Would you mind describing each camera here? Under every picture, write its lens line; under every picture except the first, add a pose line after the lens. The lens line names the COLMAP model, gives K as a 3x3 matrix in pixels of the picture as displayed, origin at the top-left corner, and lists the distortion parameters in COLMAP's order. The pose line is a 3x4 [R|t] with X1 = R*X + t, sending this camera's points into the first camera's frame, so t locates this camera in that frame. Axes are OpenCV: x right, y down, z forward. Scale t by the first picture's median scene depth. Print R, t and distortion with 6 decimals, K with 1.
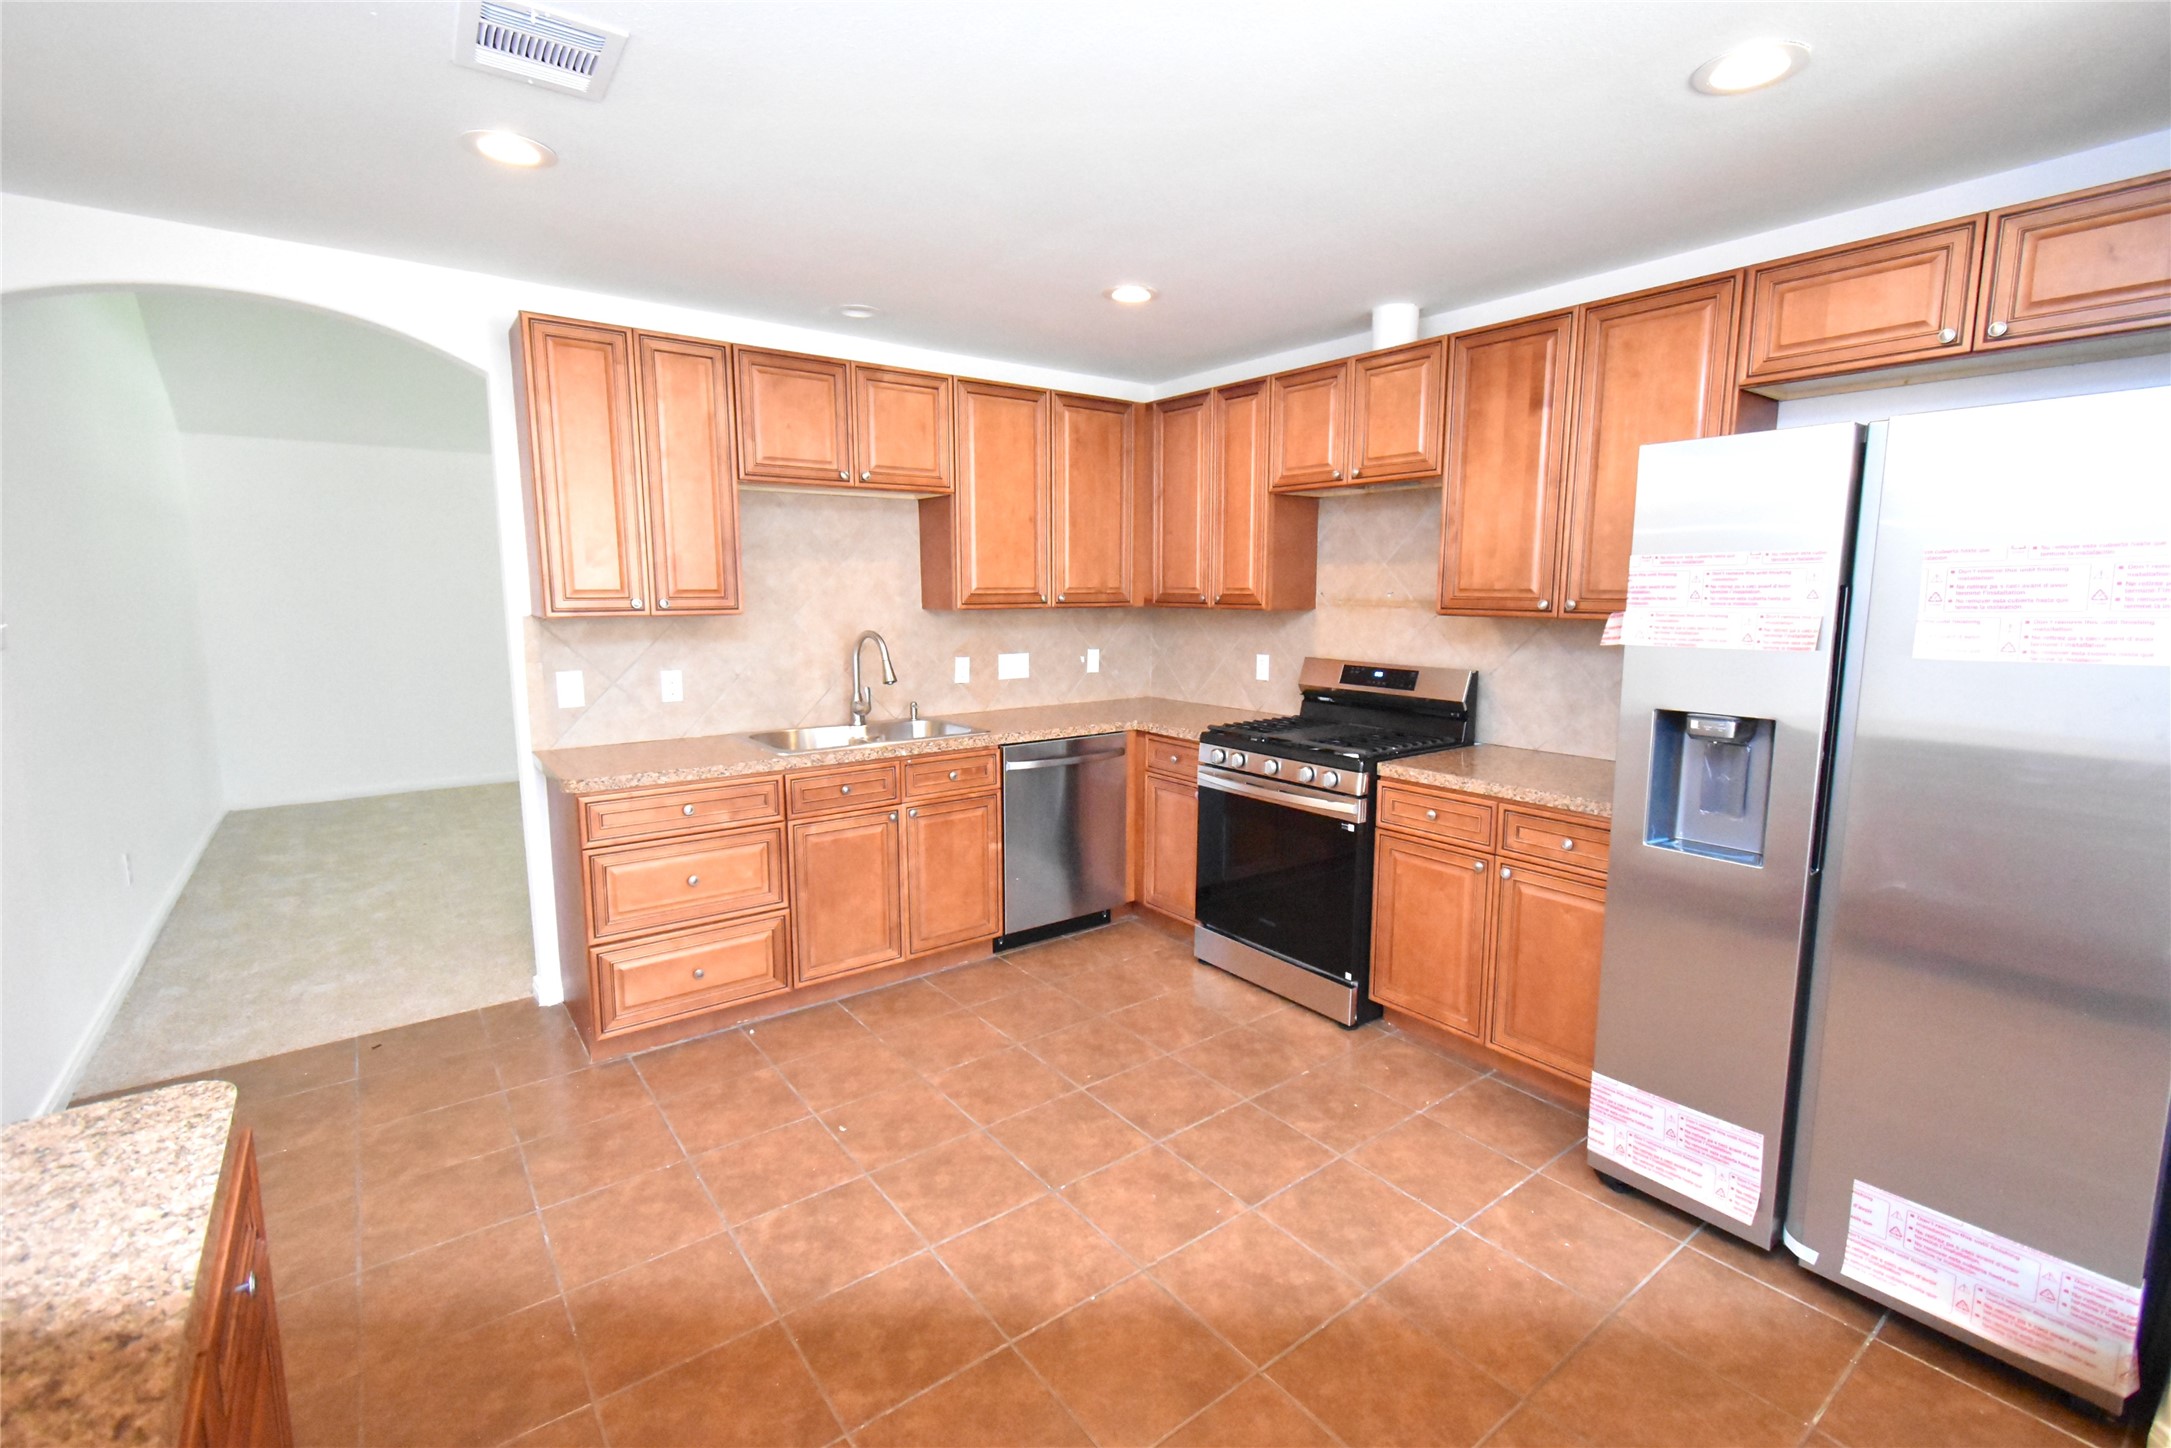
lens RADIAL K [[954.8, 0, 1088.0], [0, 954.8, 708.1], [0, 0, 1]] dist [0.001610, -0.000741]
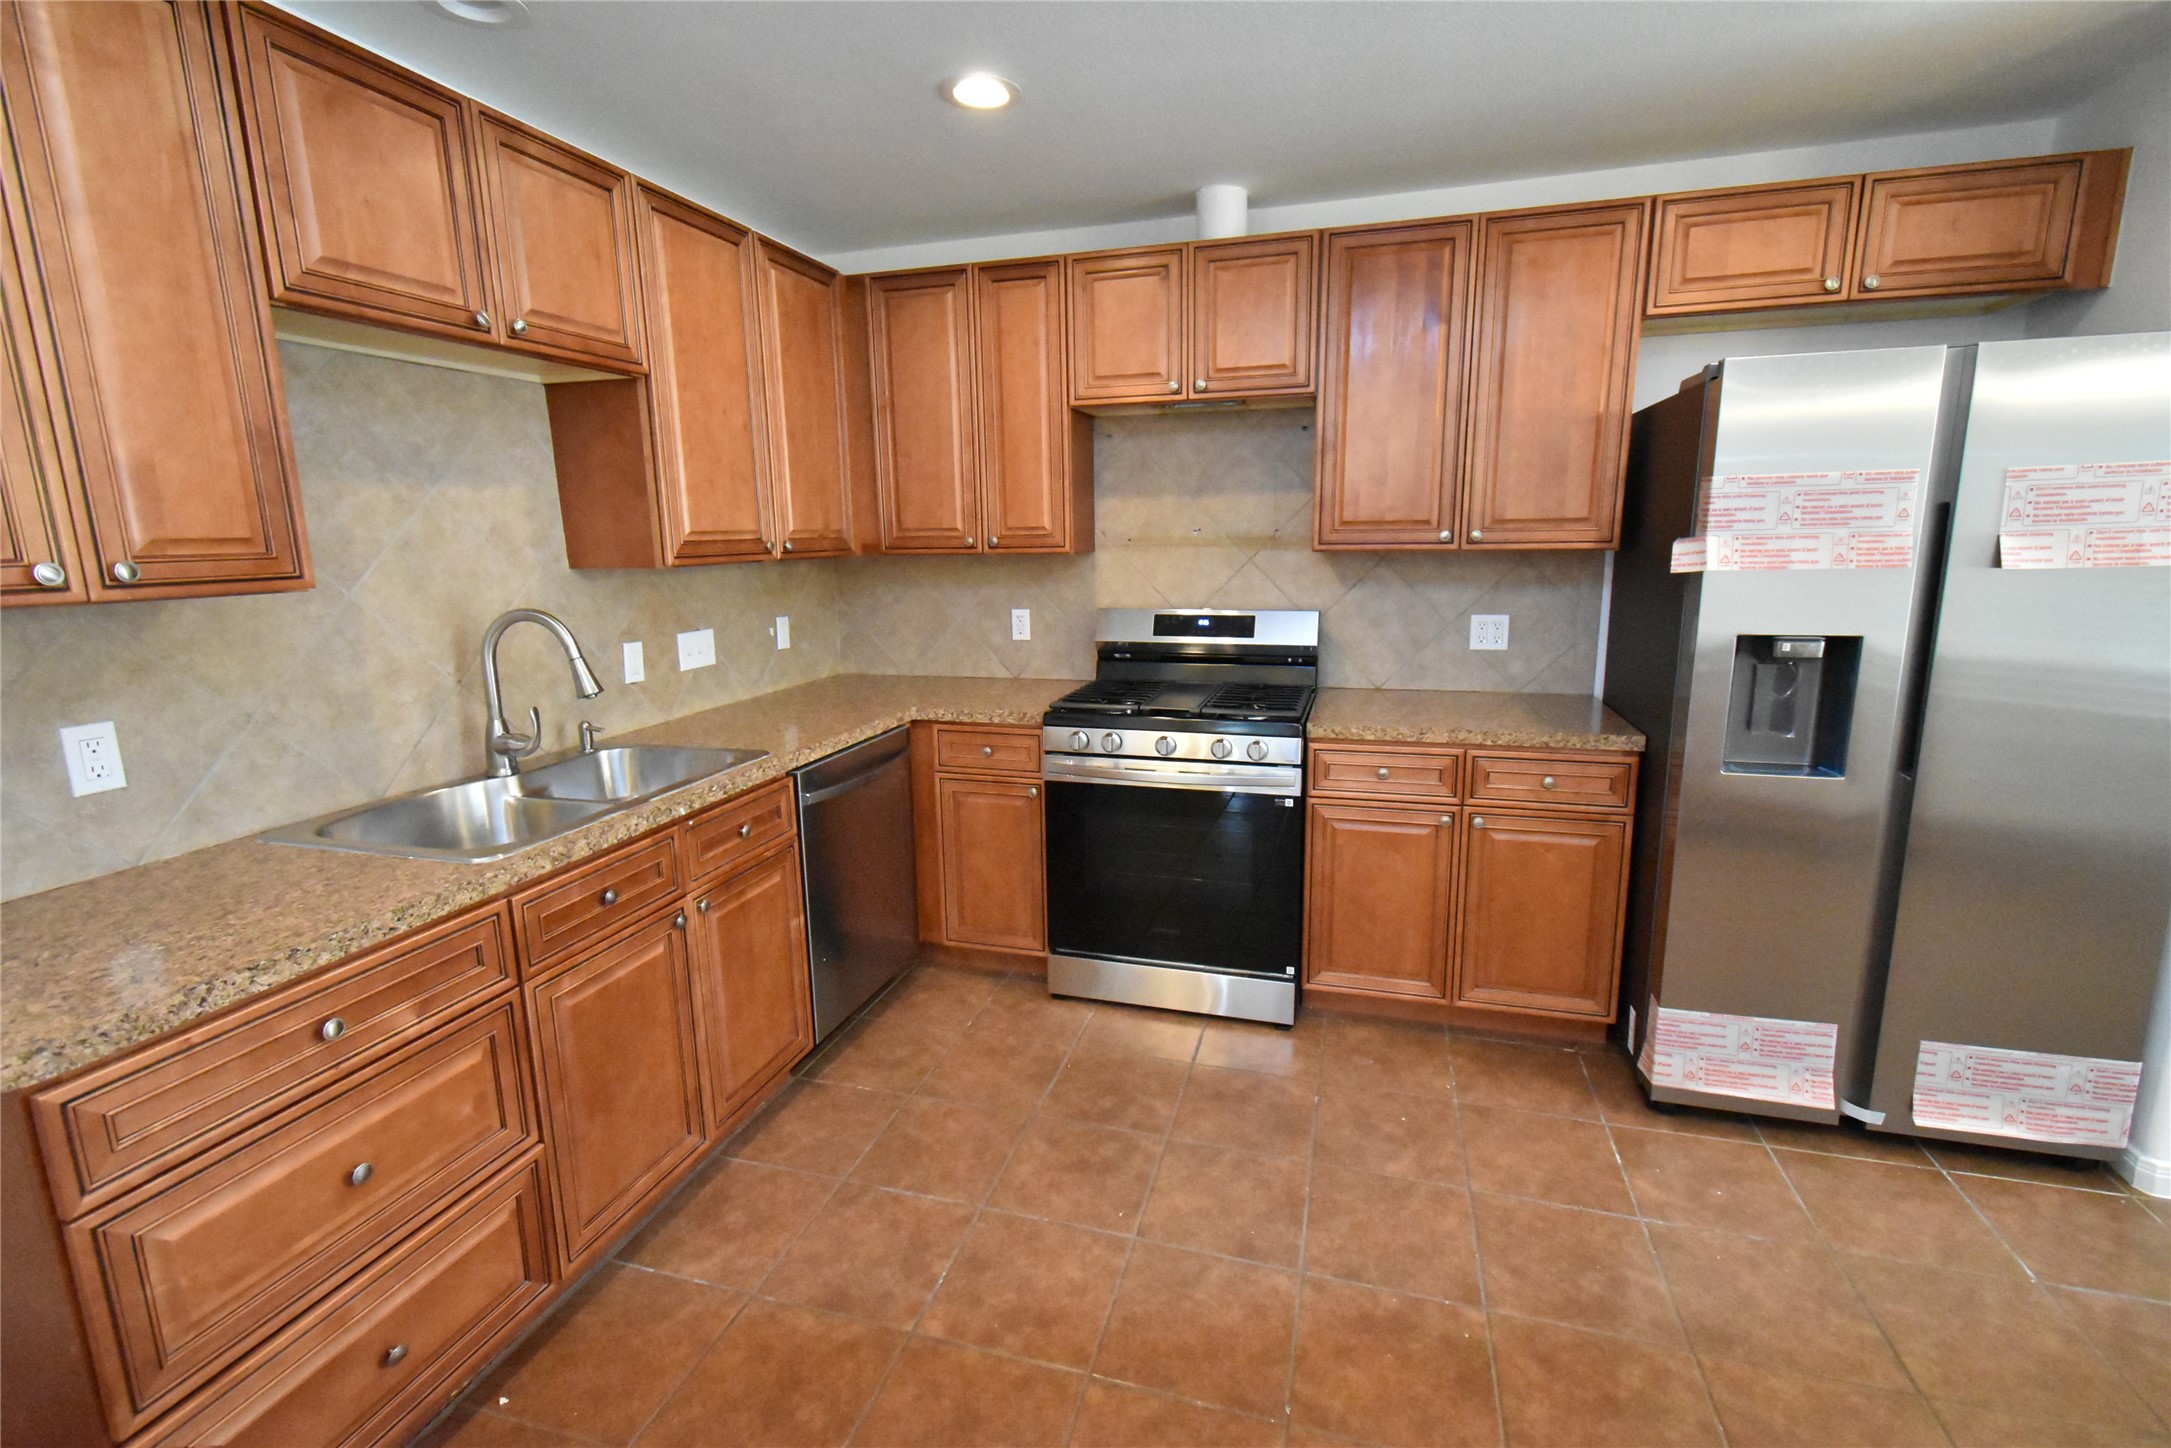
lens RADIAL K [[954.8, 0, 1088.0], [0, 954.8, 708.1], [0, 0, 1]] dist [0.001610, -0.000741]
pose [[0.805168, -0.121776, 0.580410, -0.320696], [0.092209, 0.992495, 0.080320, -0.040008], [-0.585835, -0.011153, 0.810354, 0.367142]]
